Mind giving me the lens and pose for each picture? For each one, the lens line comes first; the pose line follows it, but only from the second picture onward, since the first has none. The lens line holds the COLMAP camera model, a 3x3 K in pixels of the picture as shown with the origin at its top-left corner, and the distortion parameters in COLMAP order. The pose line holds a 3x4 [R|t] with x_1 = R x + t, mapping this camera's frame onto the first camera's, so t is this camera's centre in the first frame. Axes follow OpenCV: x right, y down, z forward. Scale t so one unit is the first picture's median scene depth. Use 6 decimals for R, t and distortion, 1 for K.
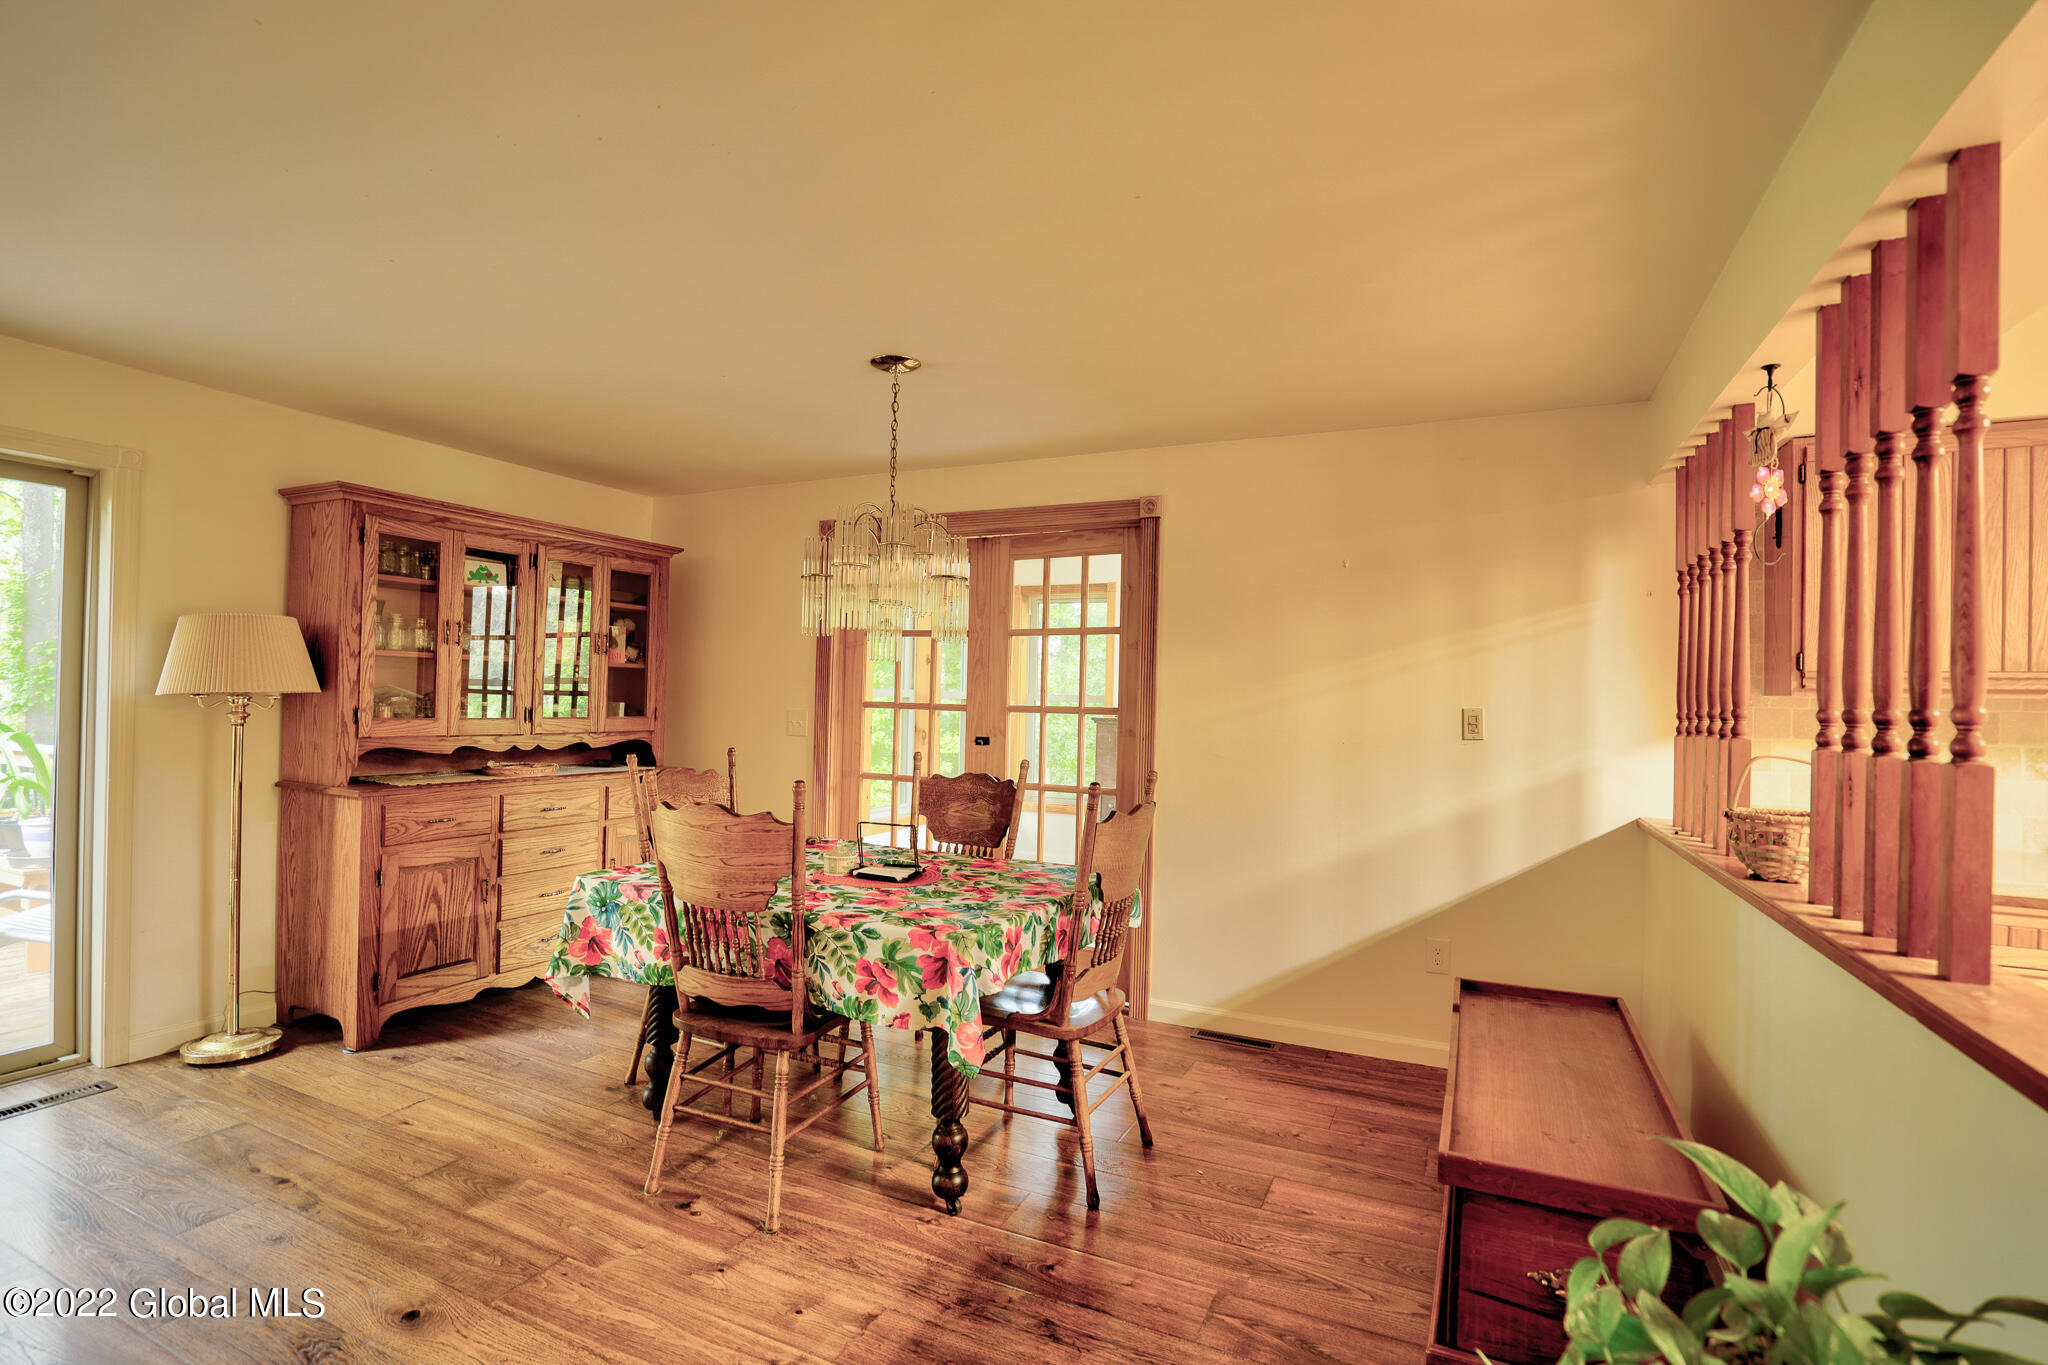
lens RADIAL K [[953.5, 0, 1036.9], [0, 953.5, 680.9], [0, 0, 1]] dist [-0.049344, 0.017773]
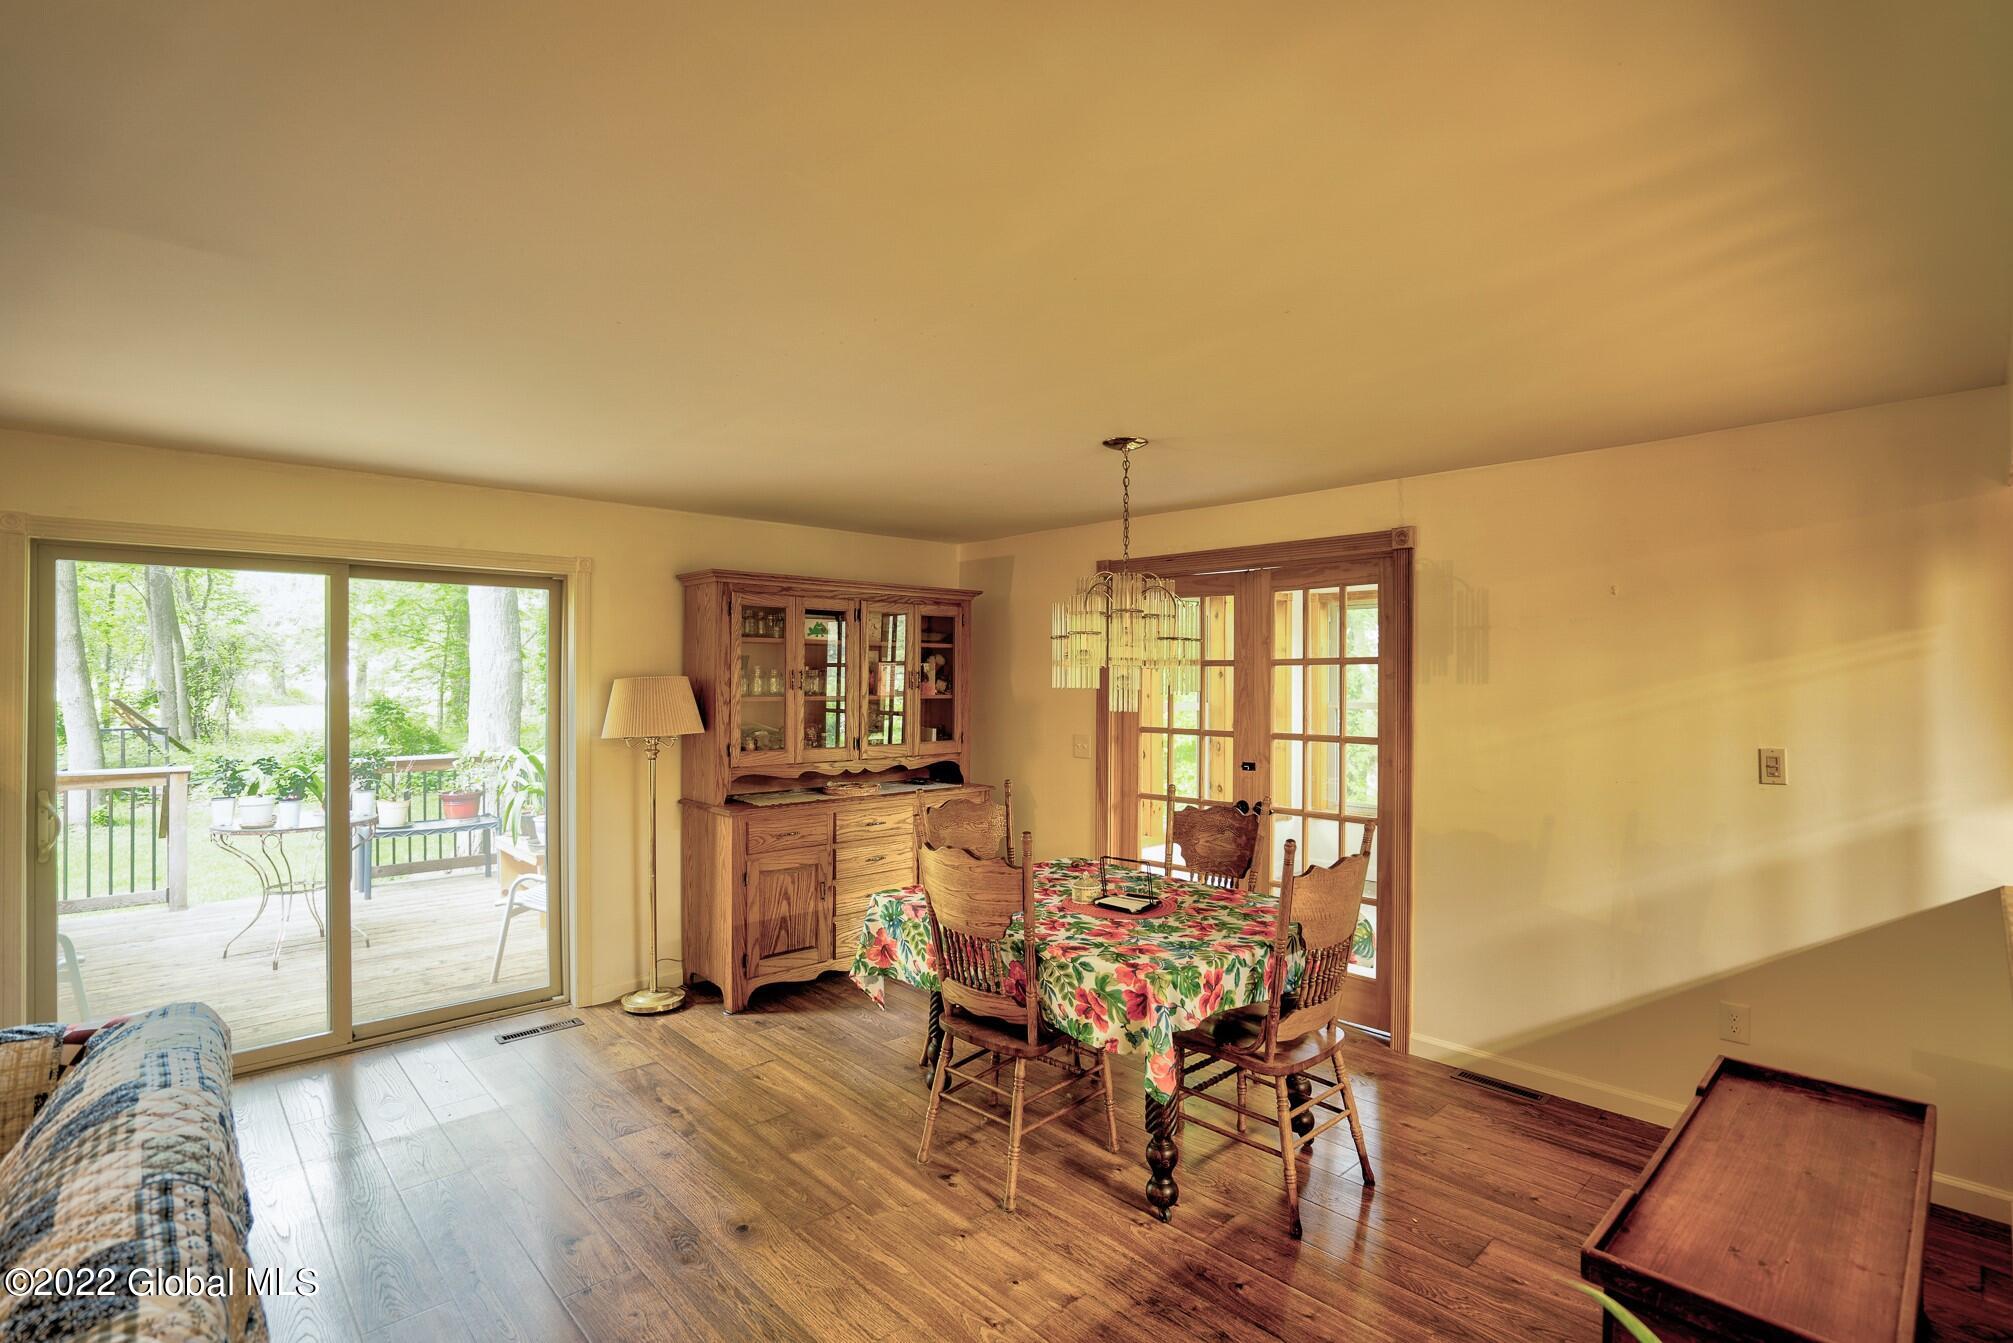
lens RADIAL K [[937.2, 0, 1025.7], [0, 937.2, 670.6], [0, 0, 1]] dist [-0.049344, 0.017773]
pose [[0.936845, -0.023815, -0.348932, 0.110569], [0.022858, 0.999715, -0.006859, -0.060021], [0.348996, -0.001550, 0.937123, -0.060830]]
